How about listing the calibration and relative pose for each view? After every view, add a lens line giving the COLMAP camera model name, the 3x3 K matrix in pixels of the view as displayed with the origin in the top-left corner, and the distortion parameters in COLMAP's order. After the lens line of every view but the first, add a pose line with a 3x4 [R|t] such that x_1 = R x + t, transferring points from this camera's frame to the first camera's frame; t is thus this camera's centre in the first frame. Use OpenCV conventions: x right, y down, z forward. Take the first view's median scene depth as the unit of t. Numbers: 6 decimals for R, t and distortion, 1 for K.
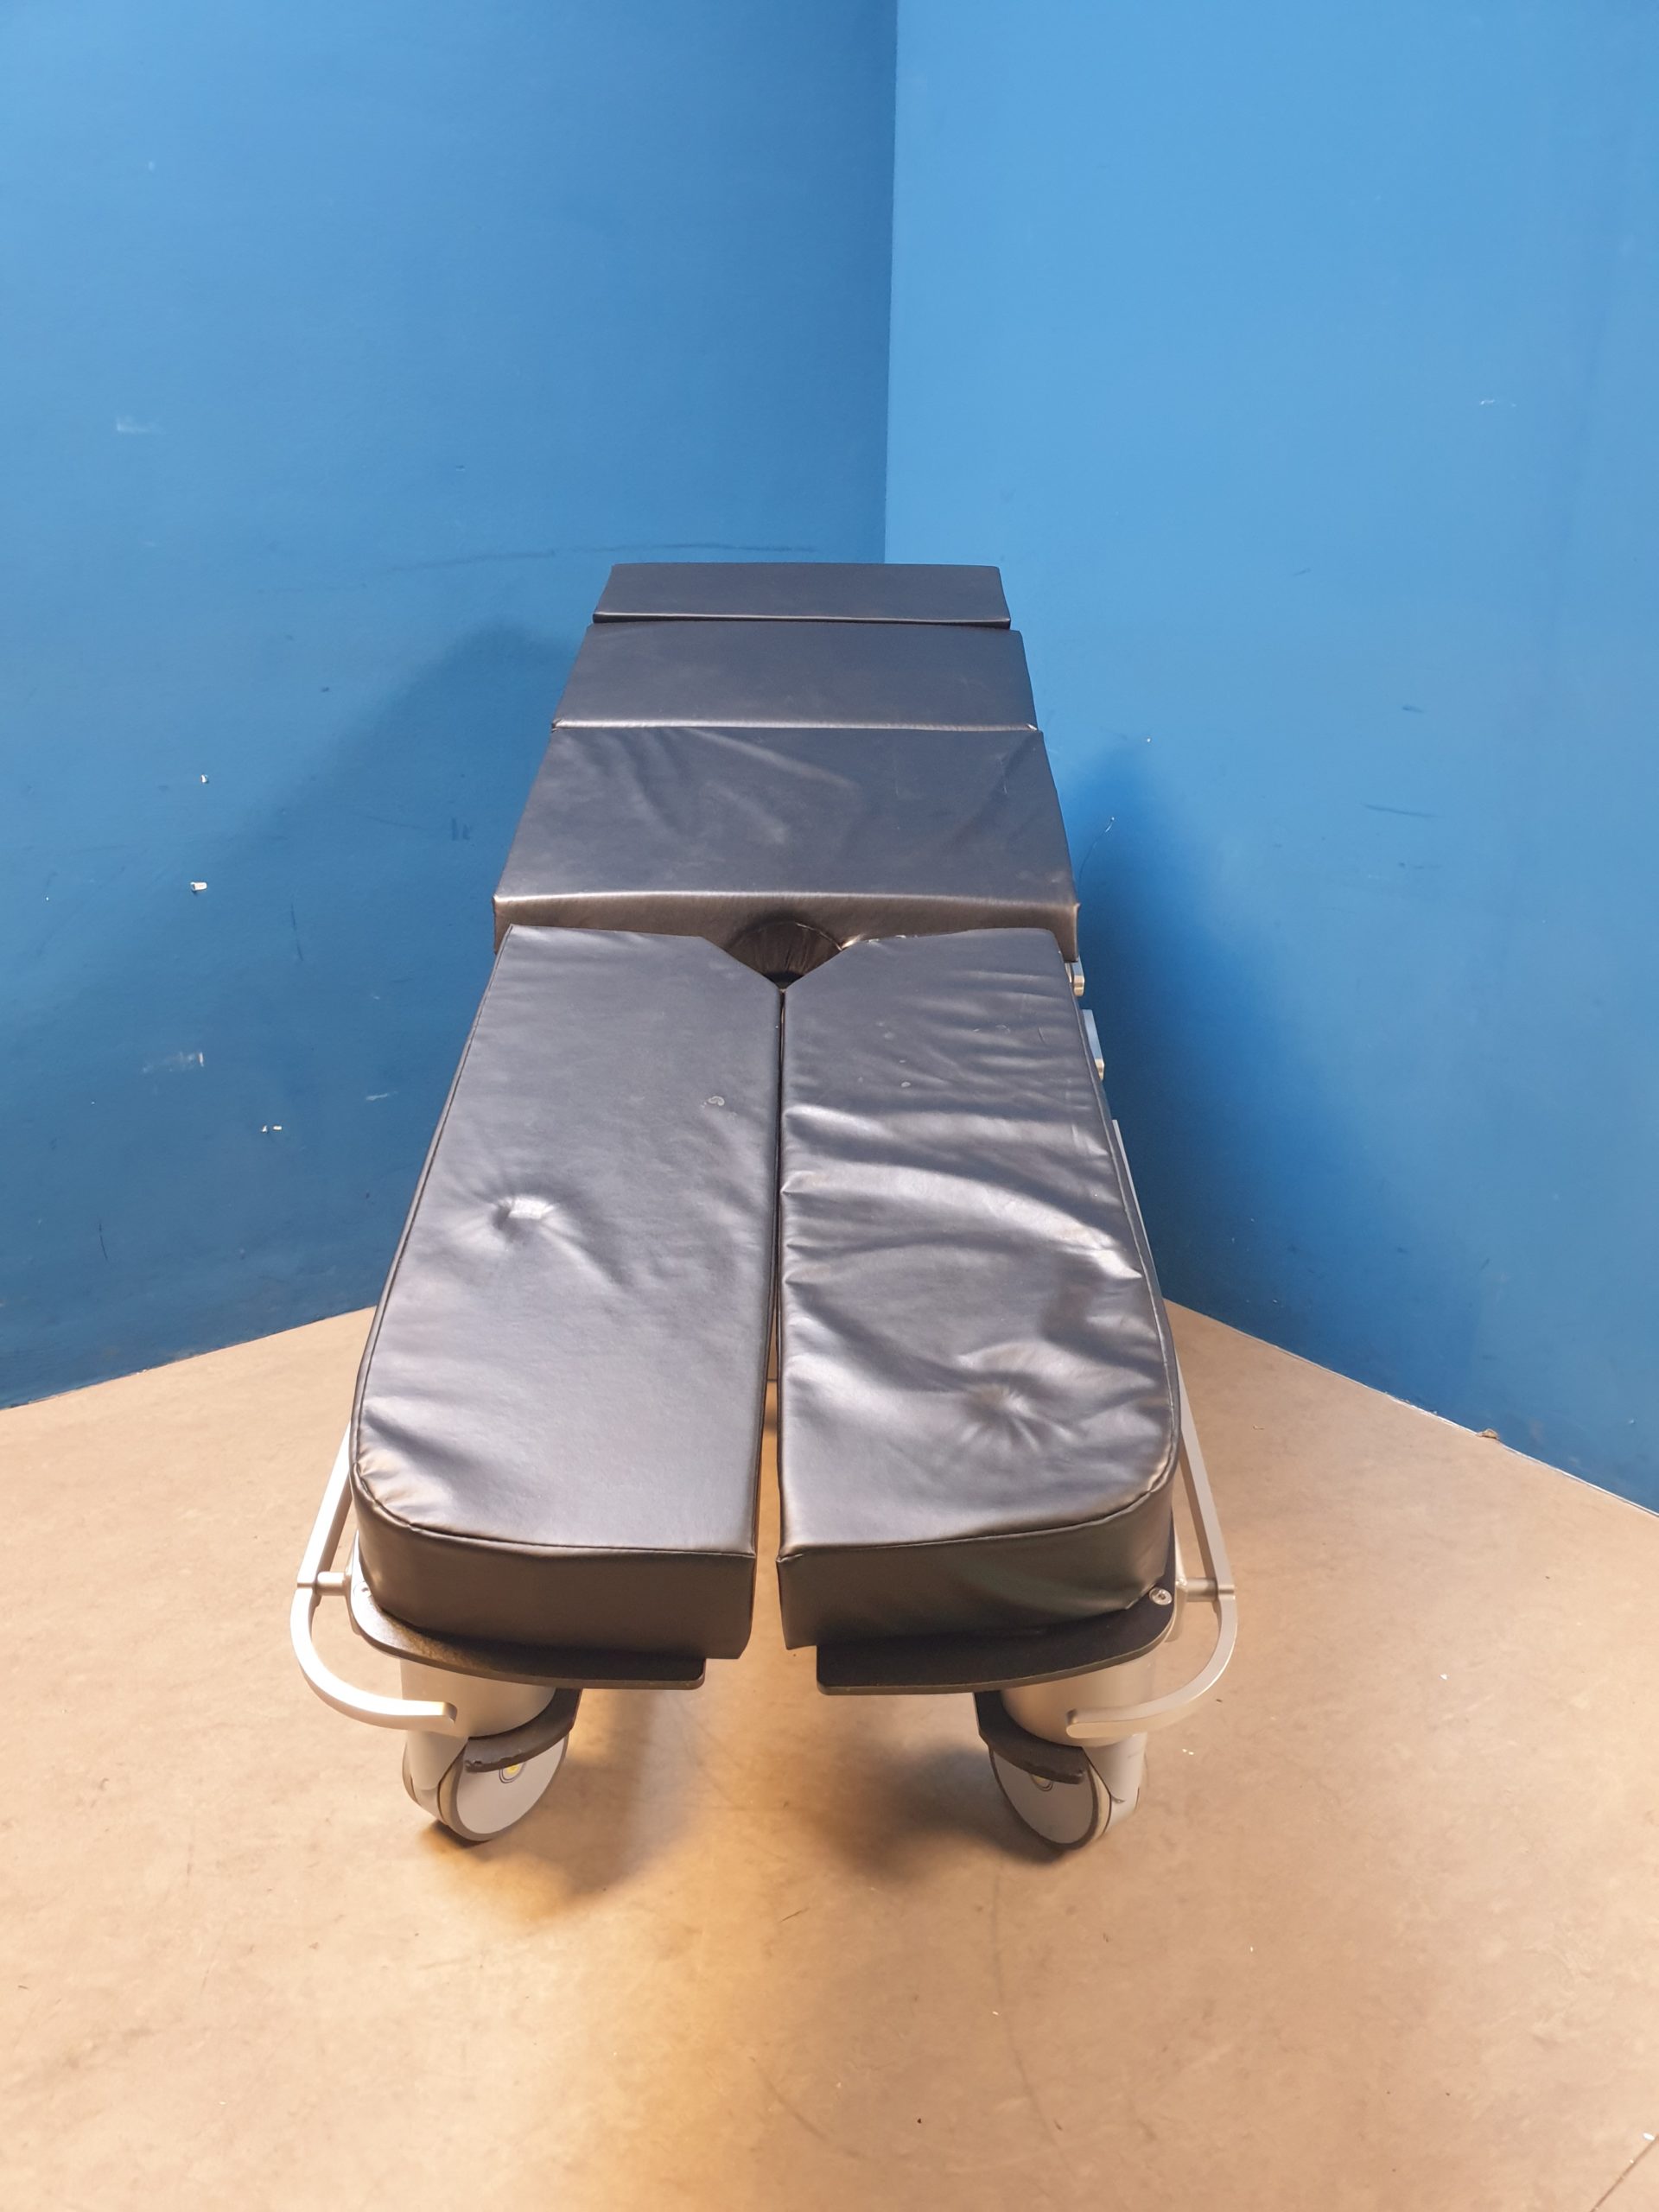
lens RADIAL K [[1759.0, 0, 844.9], [0, 1759.0, 1113.0], [0, 0, 1]] dist [-0.003166, 0.029226]
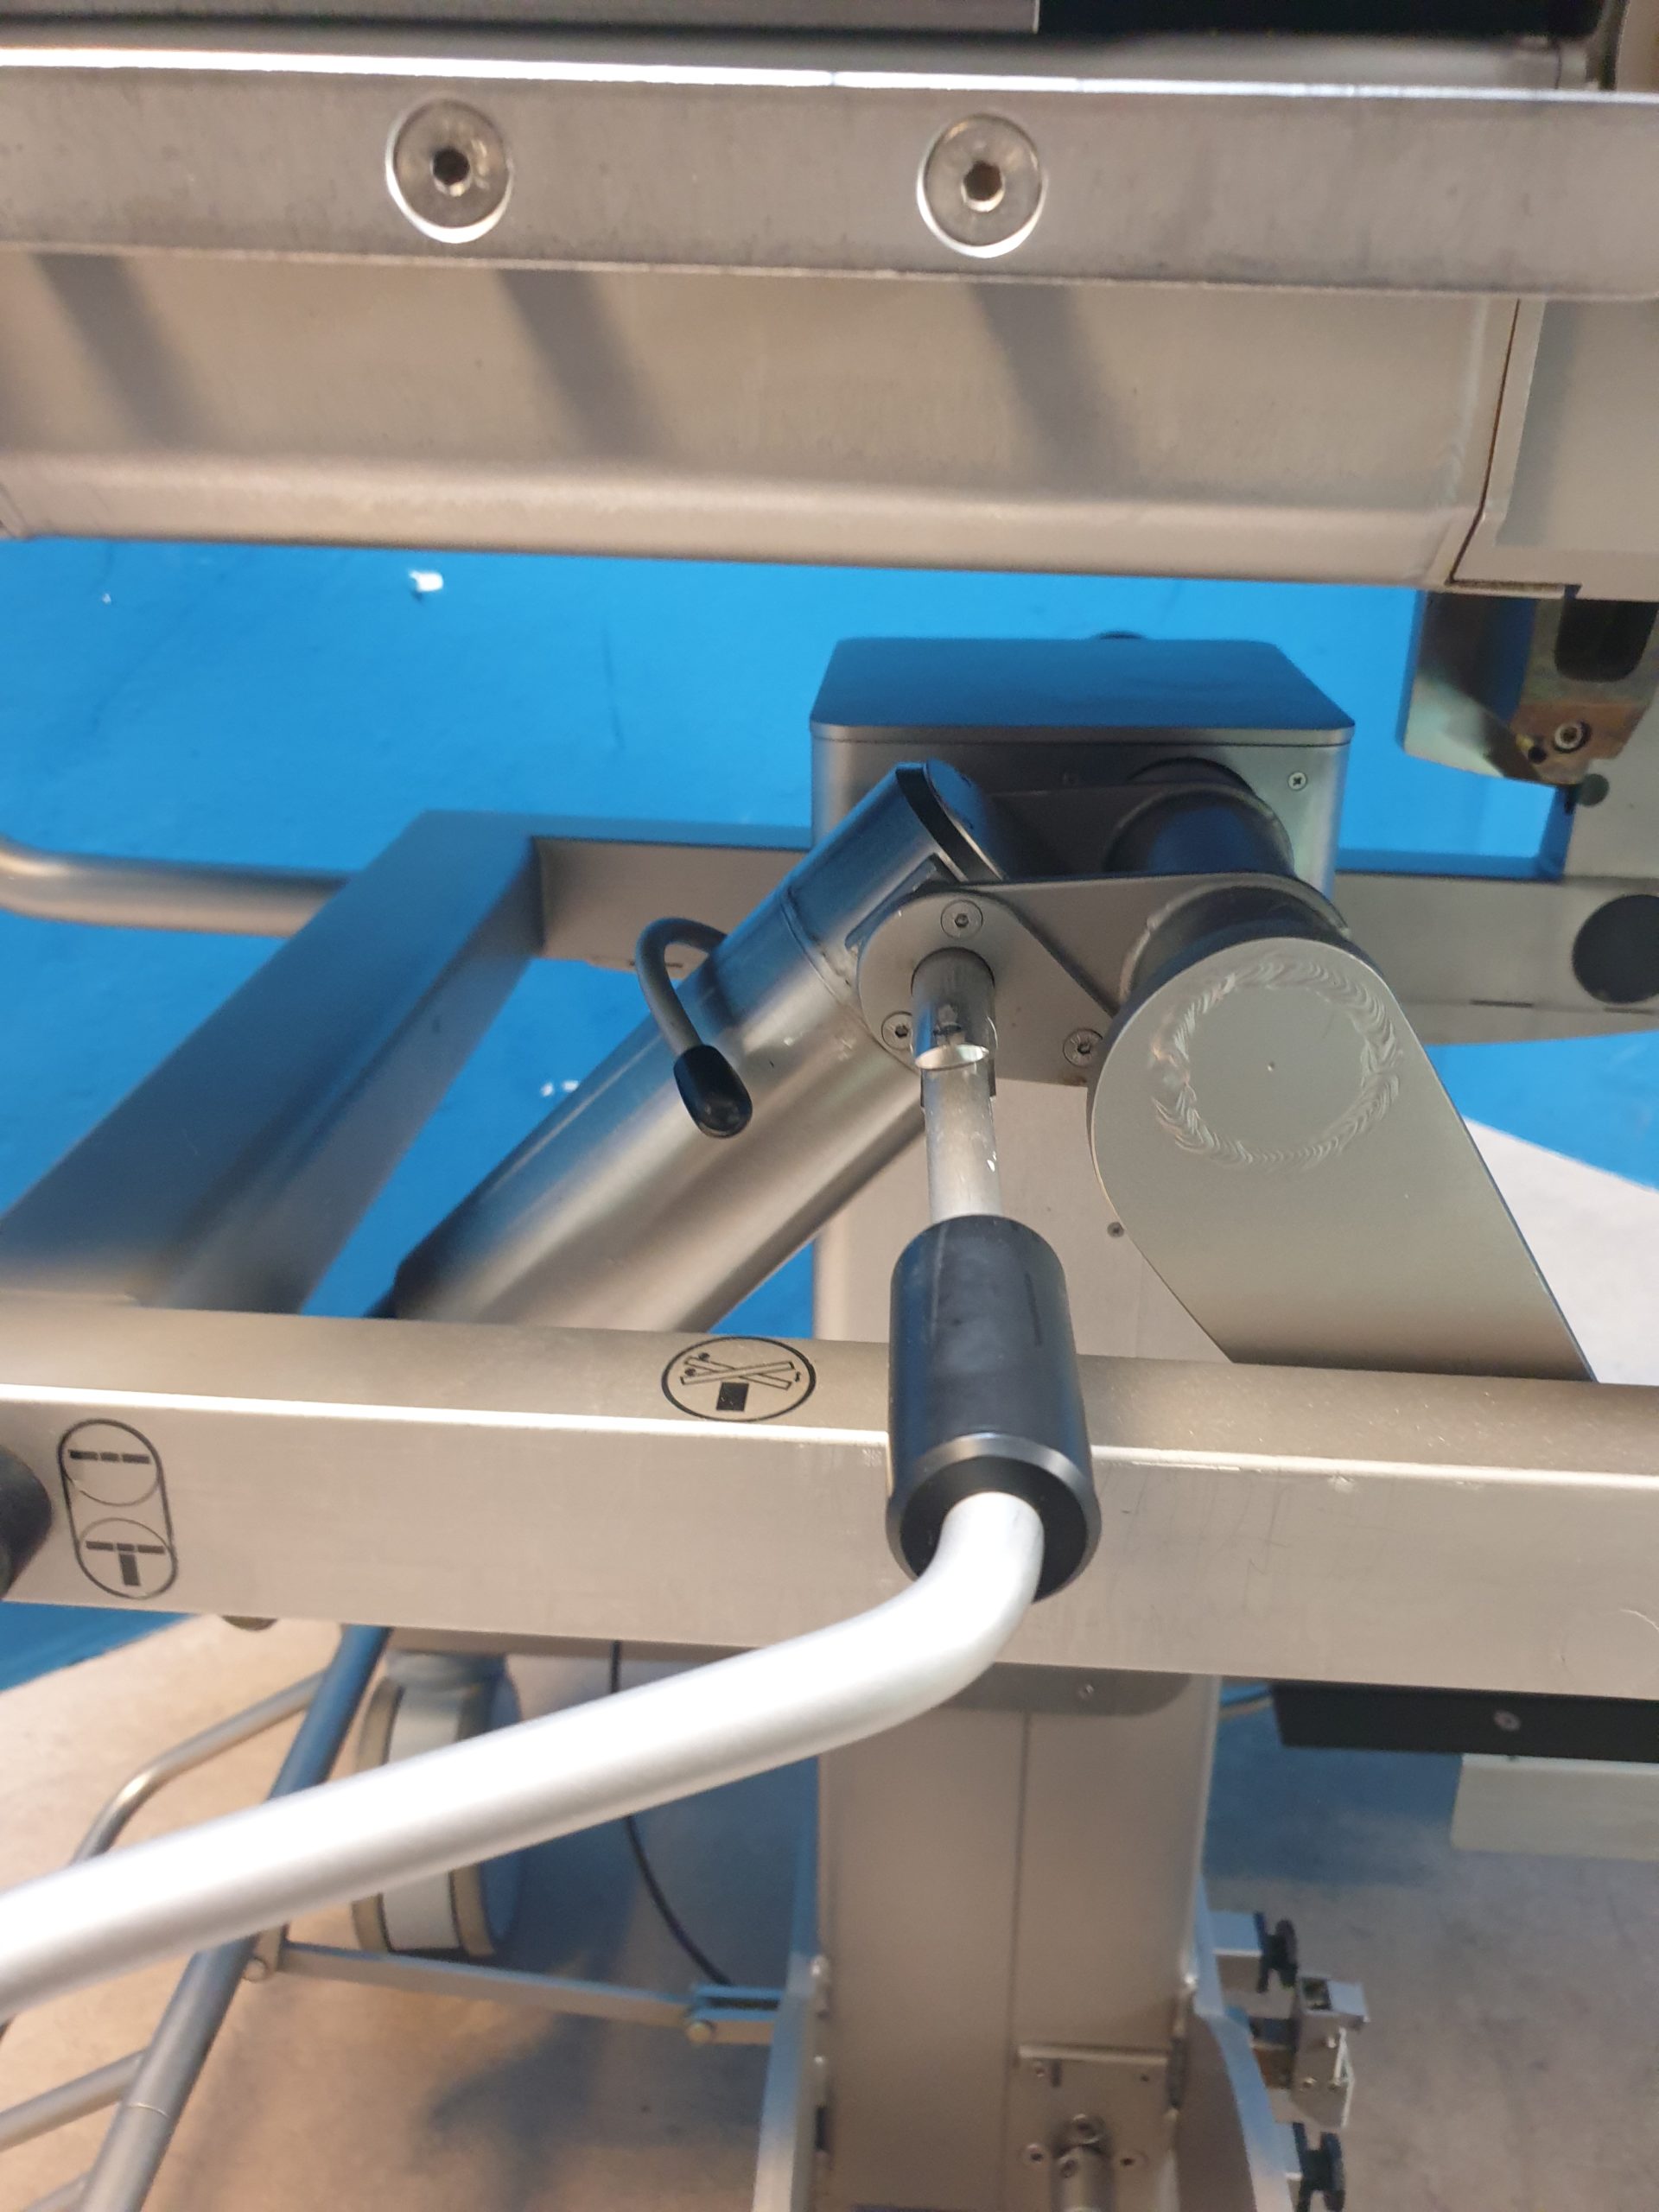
lens RADIAL K [[1759.0, 0, 842.0], [0, 1759.0, 1087.2], [0, 0, 1]] dist [-0.003166, 0.029226]
pose [[0.999398, -0.001126, -0.034682, -0.319396], [0.003603, 0.997439, 0.071434, -0.038201], [0.034513, -0.071516, 0.996842, 0.701615]]
